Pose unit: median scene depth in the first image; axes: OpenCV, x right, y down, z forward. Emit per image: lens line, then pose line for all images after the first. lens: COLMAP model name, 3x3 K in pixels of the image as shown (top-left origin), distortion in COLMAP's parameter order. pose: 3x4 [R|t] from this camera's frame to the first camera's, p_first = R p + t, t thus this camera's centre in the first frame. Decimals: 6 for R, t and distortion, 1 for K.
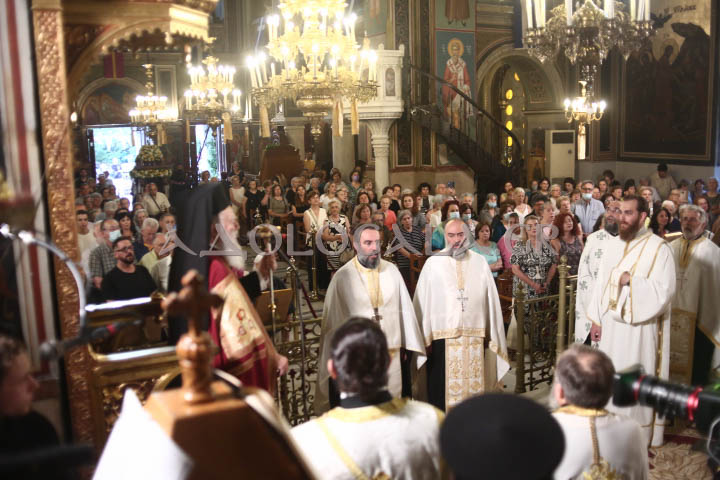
lens RADIAL K [[705.6, 0, 372.5], [0, 705.6, 239.7], [0, 0, 1]] dist [-0.145905, 0.101089]
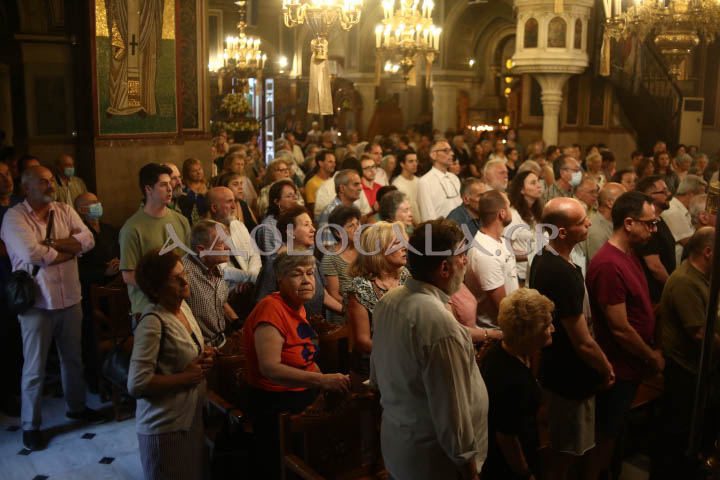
lens RADIAL K [[705.6, 0, 372.5], [0, 705.6, 239.7], [0, 0, 1]] dist [-0.145905, 0.101089]
pose [[0.989474, 0.010864, 0.144304, -0.408674], [-0.015997, 0.999278, 0.034459, 0.022207], [-0.143825, -0.036405, 0.988933, 0.141027]]
